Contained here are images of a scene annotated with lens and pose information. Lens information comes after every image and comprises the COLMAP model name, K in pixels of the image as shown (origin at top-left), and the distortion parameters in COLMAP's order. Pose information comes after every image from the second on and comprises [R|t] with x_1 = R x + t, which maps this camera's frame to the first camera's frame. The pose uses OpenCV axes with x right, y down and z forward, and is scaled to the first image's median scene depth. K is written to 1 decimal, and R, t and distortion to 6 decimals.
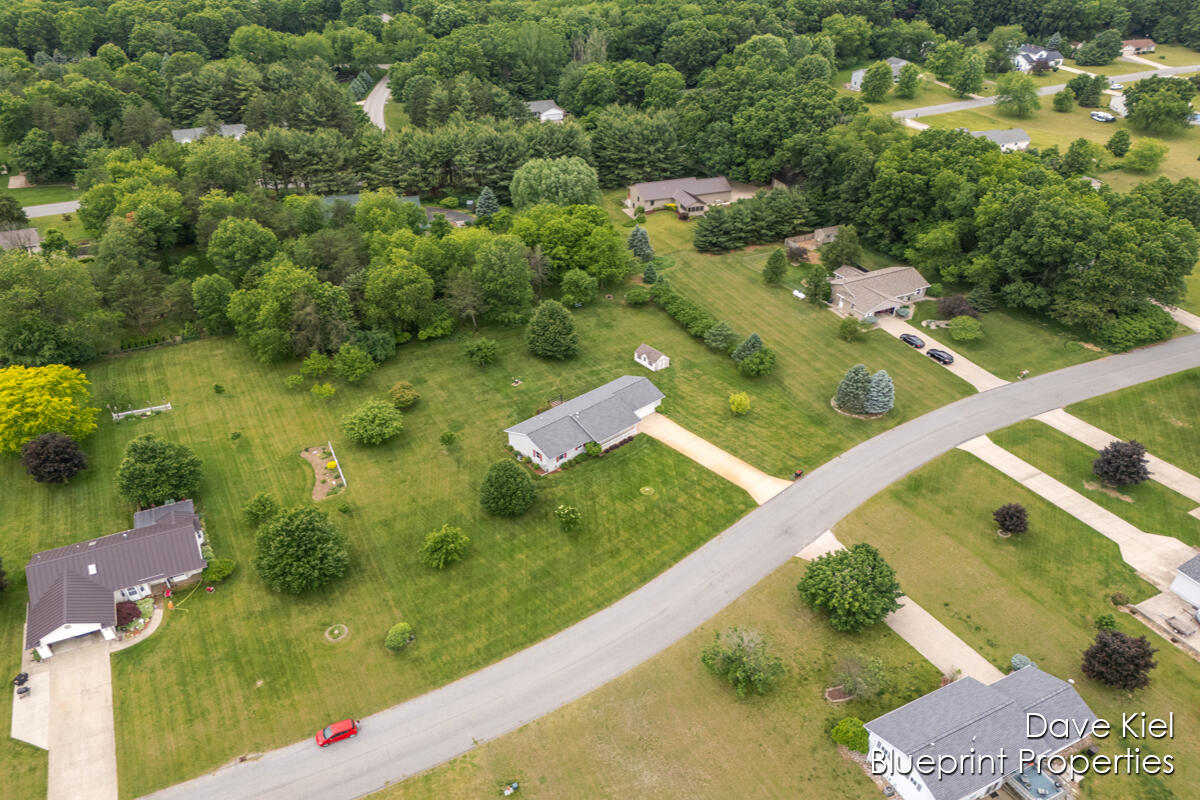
lens RADIAL K [[878.8, 0, 603.5], [0, 878.8, 425.3], [0, 0, 1]] dist [0.068085, -0.085932]
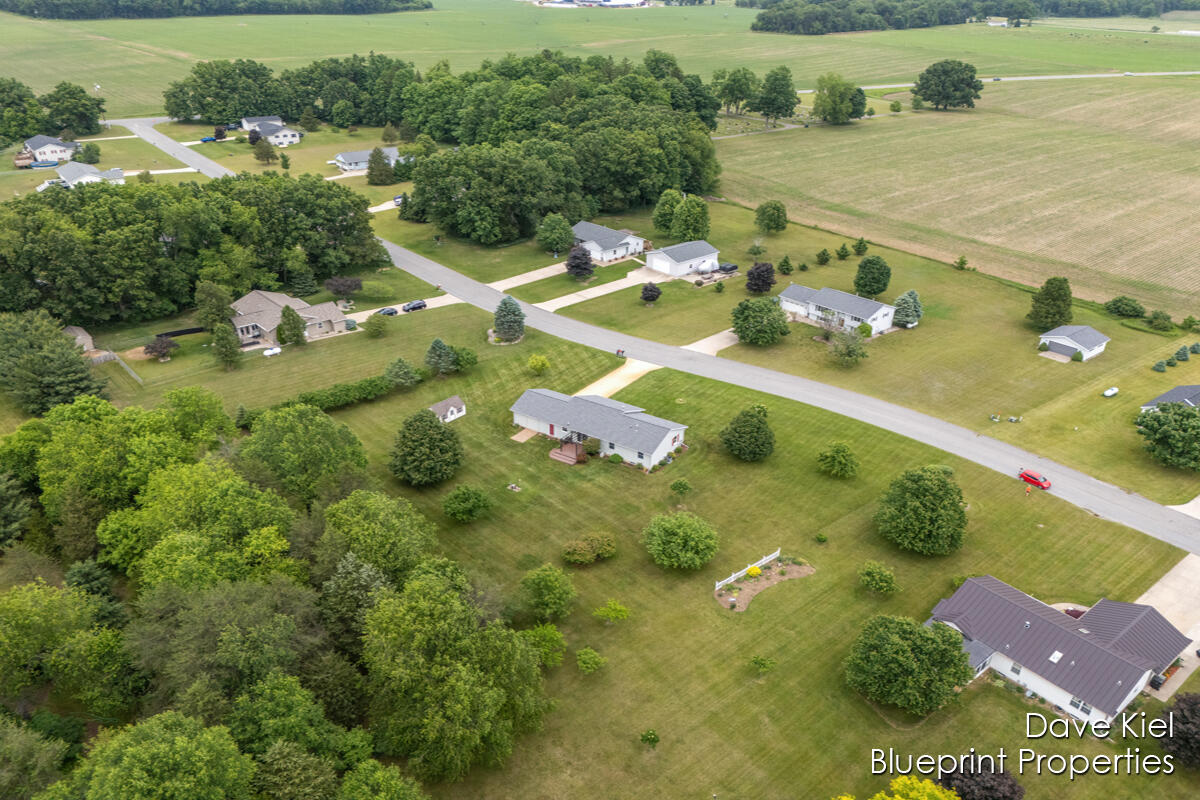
lens RADIAL K [[890.4, 0, 603.8], [0, 890.4, 430.6], [0, 0, 1]] dist [0.074036, -0.087574]
pose [[-0.235882, -0.453990, 0.859216, -0.877901], [0.513027, 0.692739, 0.506869, -0.502245], [-0.825326, 0.560362, 0.069505, 0.944921]]
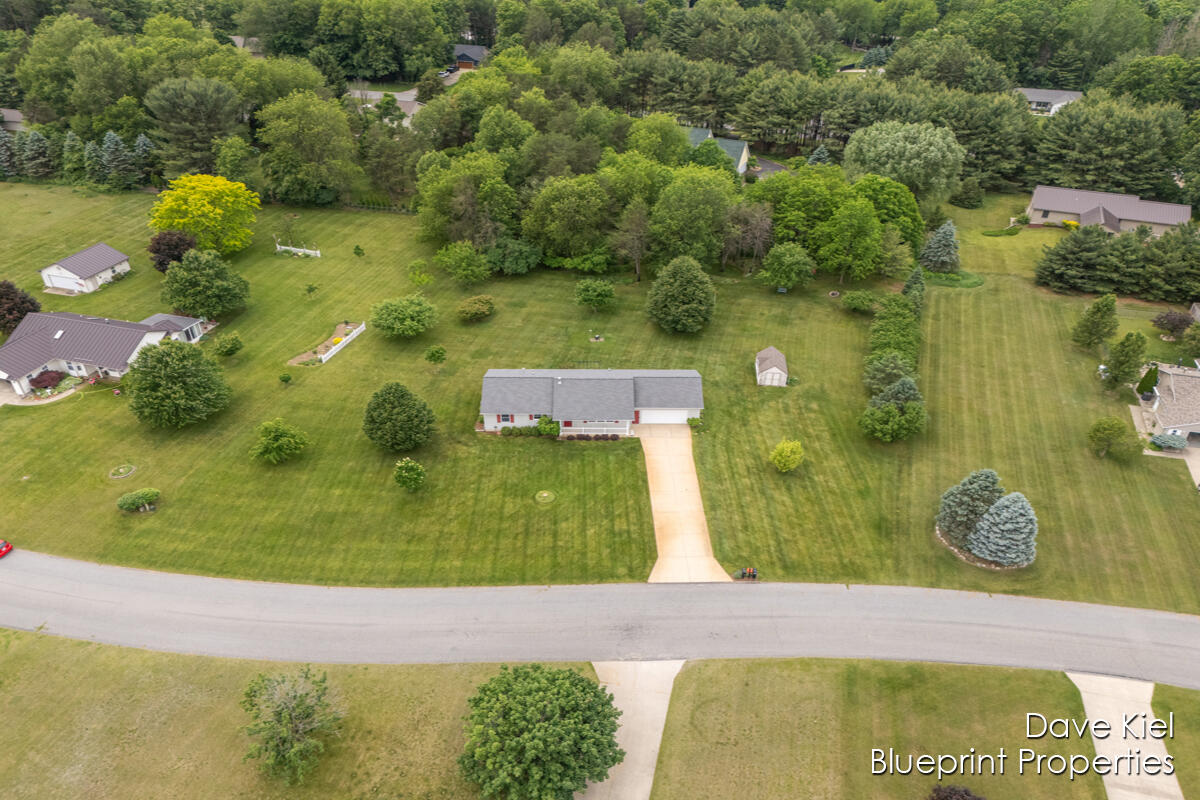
lens RADIAL K [[890.4, 0, 603.8], [0, 890.4, 430.6], [0, 0, 1]] dist [0.074036, -0.087574]
pose [[0.743261, 0.357137, -0.565700, 0.448245], [-0.362681, 0.925650, 0.107860, -0.068014], [0.562161, 0.125001, 0.817526, 0.384753]]
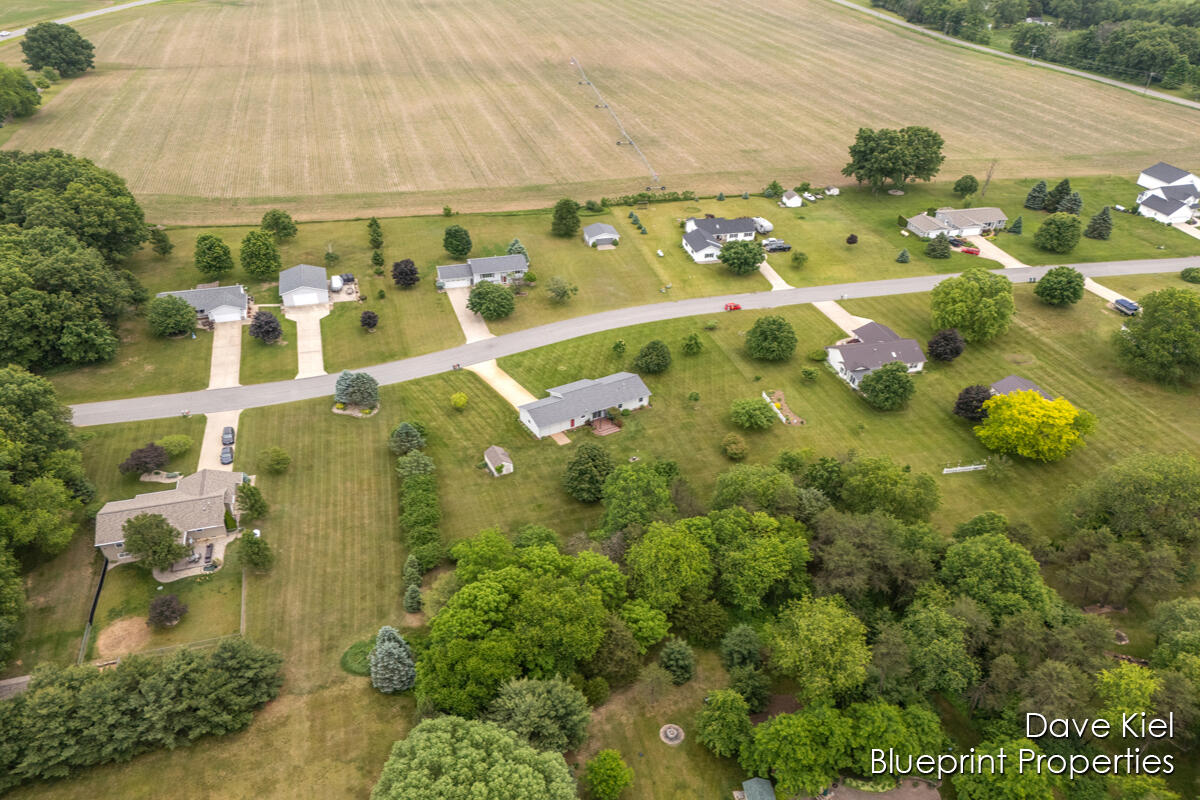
lens RADIAL K [[890.4, 0, 603.8], [0, 890.4, 430.6], [0, 0, 1]] dist [0.074036, -0.087574]
pose [[-0.982094, -0.117162, 0.147530, -0.239593], [0.084300, 0.427022, 0.900303, -1.162640], [-0.168479, 0.896619, -0.409499, 1.583849]]
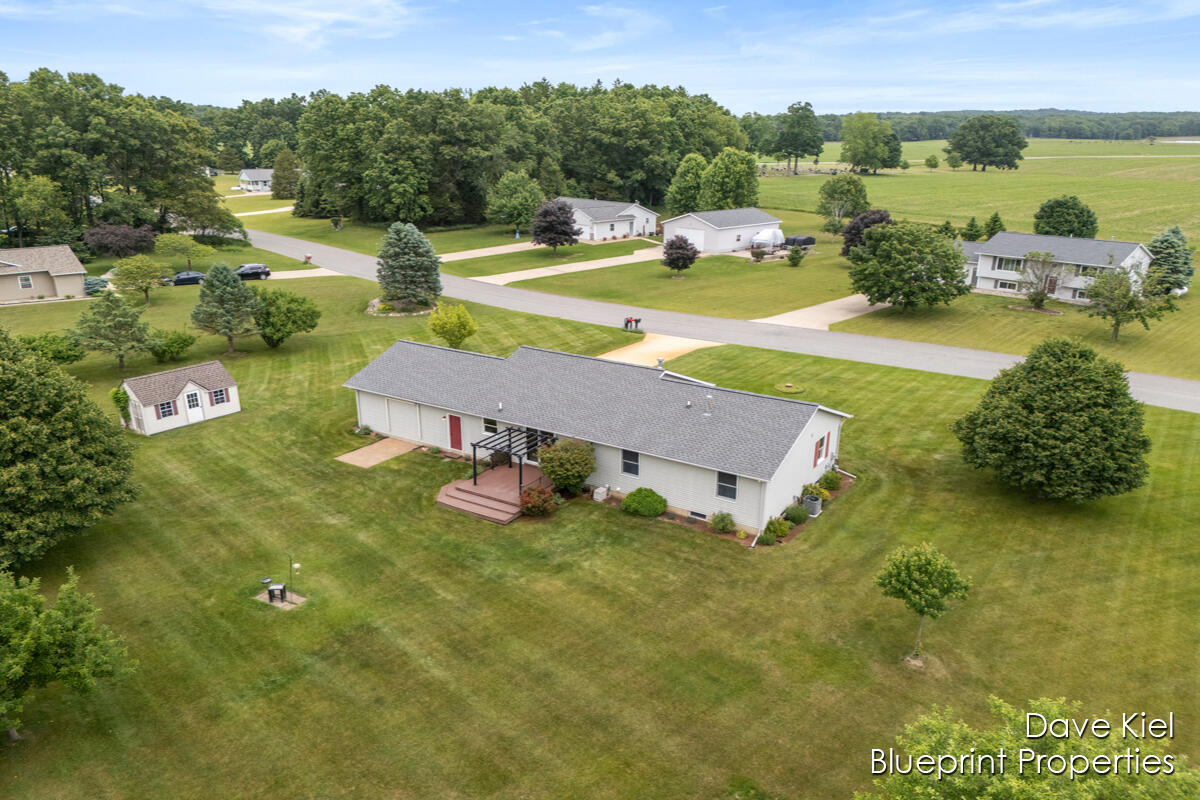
lens RADIAL K [[878.8, 0, 603.5], [0, 878.8, 425.3], [0, 0, 1]] dist [0.068085, -0.085932]
pose [[-0.250714, -0.314765, 0.915459, -0.336906], [0.512041, 0.759430, 0.401348, -0.138442], [-0.821557, 0.569376, -0.029228, 1.022344]]
